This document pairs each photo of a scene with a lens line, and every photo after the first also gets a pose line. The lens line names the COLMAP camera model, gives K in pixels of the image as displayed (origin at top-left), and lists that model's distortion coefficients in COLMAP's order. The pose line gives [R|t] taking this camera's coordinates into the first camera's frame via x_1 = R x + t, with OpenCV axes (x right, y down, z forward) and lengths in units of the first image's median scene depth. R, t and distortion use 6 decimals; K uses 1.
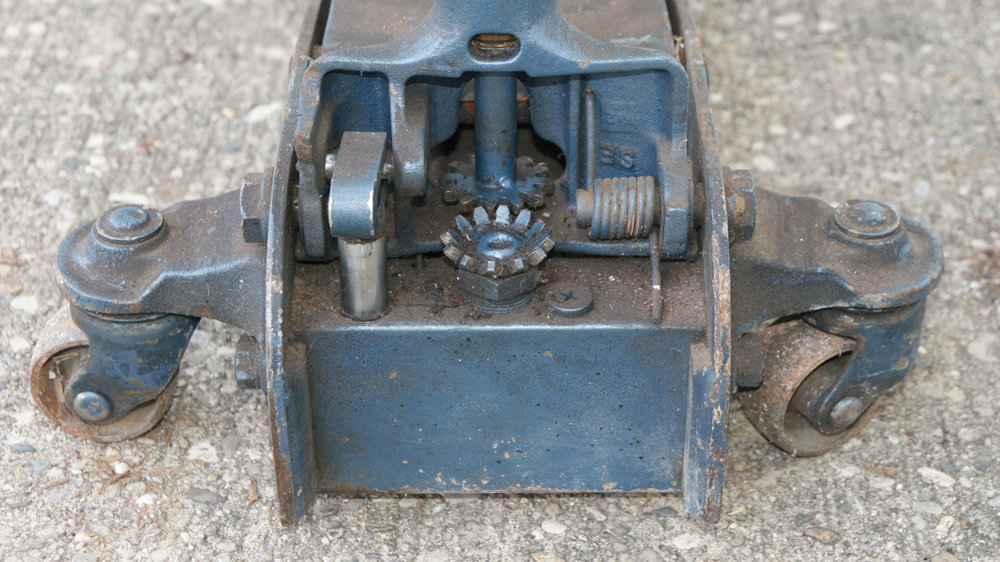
lens RADIAL K [[1965.1, 0, 502.4], [0, 1965.1, 280.4], [0, 0, 1]] dist [0.187348, 0.000000]
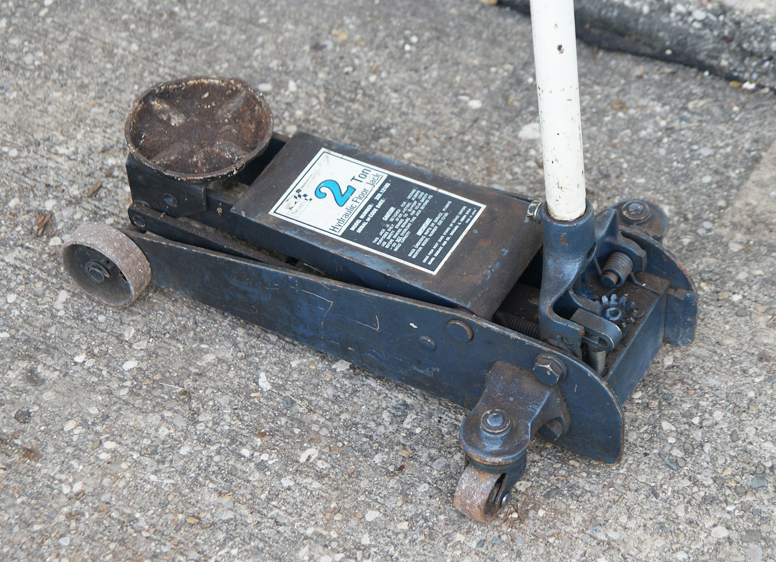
lens RADIAL K [[2040.9, 0, 388.6], [0, 2040.9, 280.8], [0, 0, 1]] dist [0.193842, 0.000000]
pose [[0.497964, -0.647226, 0.577174, -1.114459], [0.547716, 0.750743, 0.369313, -0.804232], [-0.672338, 0.132223, 0.728339, -0.463370]]
